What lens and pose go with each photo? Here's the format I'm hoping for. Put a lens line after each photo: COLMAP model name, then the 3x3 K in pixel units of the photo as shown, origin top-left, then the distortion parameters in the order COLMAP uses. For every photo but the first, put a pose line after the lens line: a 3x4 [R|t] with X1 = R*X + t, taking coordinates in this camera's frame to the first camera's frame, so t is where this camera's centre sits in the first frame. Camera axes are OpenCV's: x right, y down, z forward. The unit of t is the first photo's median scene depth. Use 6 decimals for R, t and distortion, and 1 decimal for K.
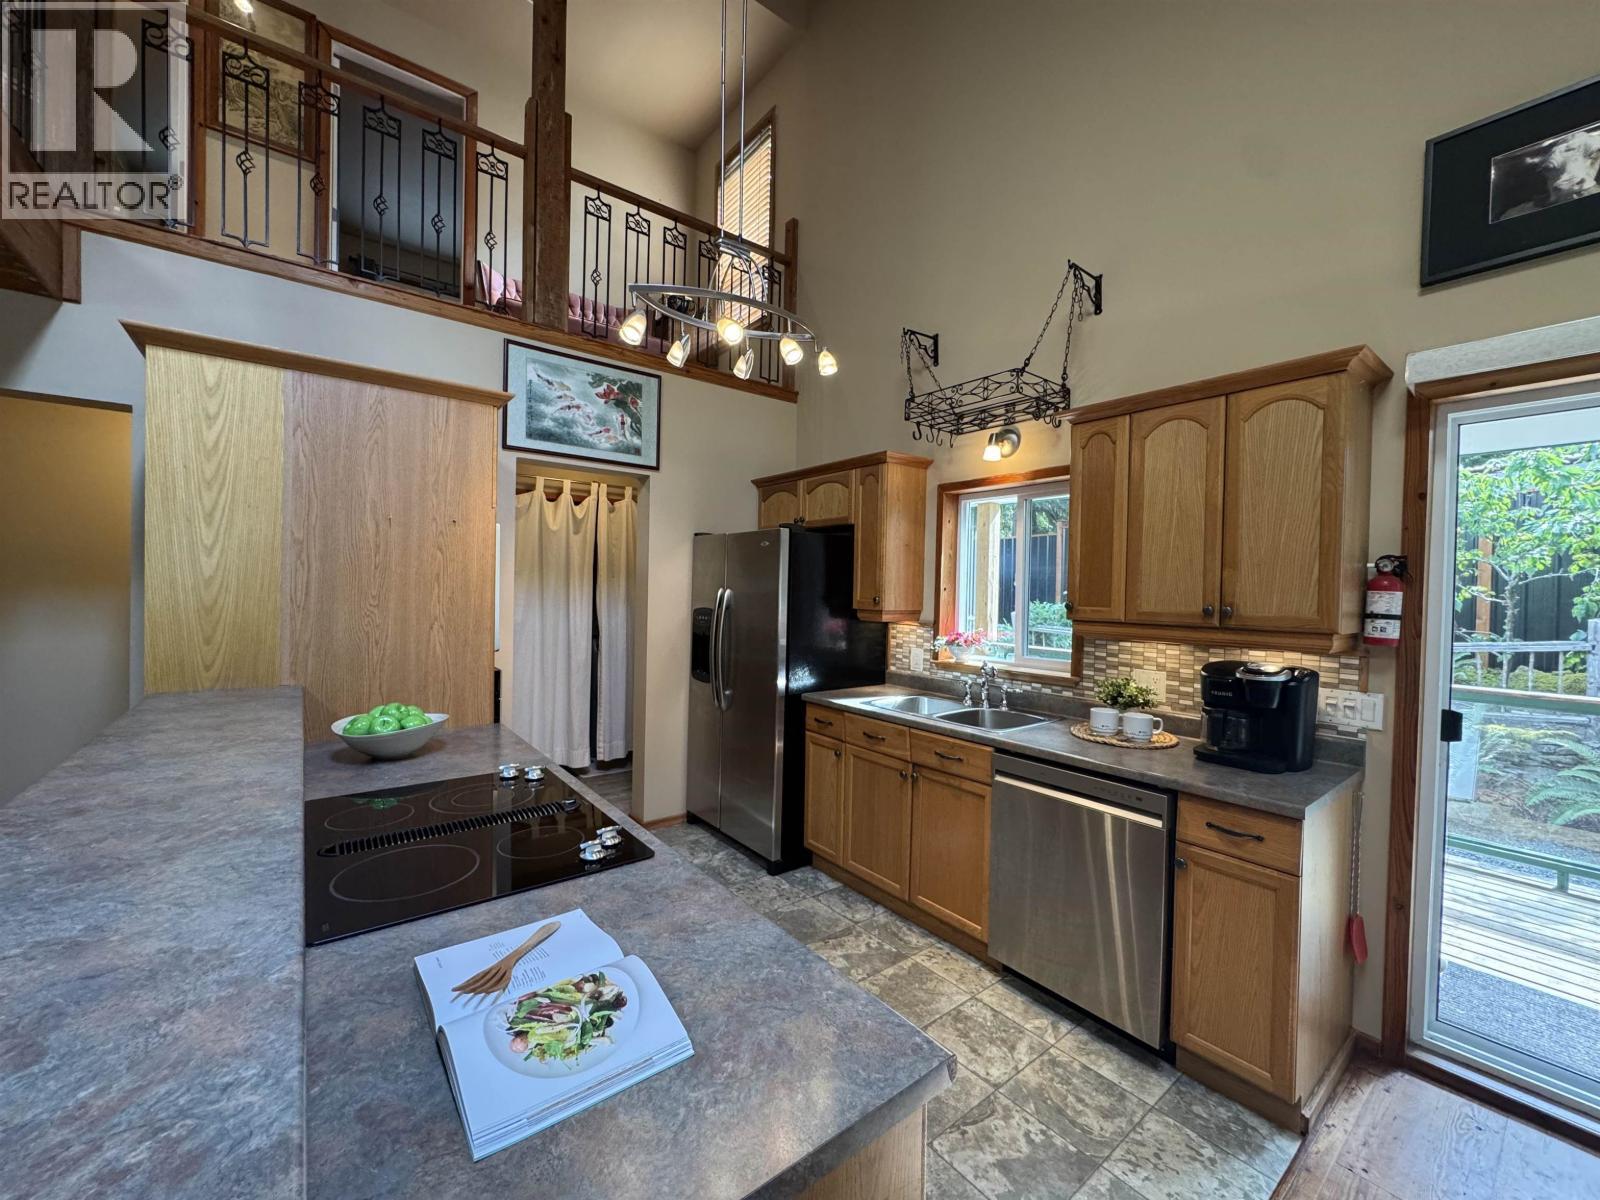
lens RADIAL K [[636.8, 0, 796.1], [0, 636.8, 600.4], [0, 0, 1]] dist [-0.003602, 0.000521]
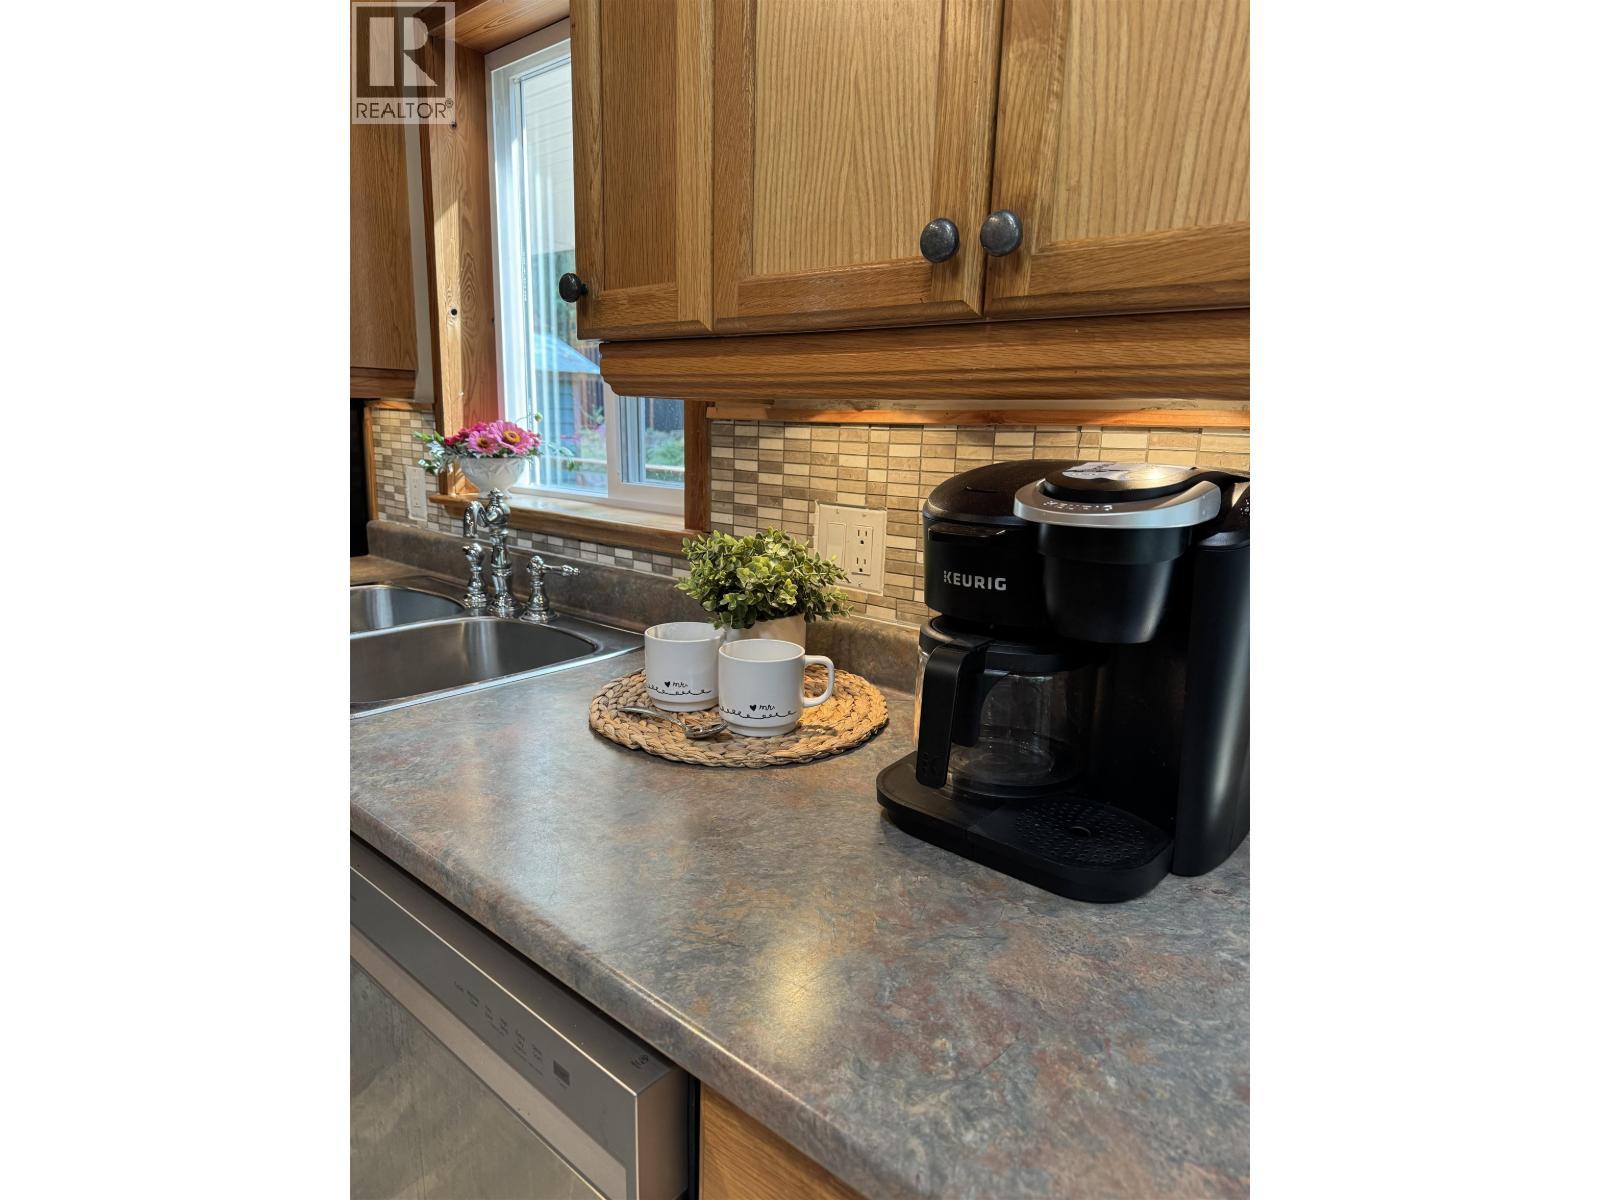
lens RADIAL K [[846.7, 0, 802.8], [0, 846.7, 600.1], [0, 0, 1]] dist [0.004515, 0.000021]
pose [[0.975741, -0.030333, 0.216818, 0.377917], [-0.011210, 0.982135, 0.187845, 0.064745], [-0.218642, -0.185719, 0.957969, 0.490436]]
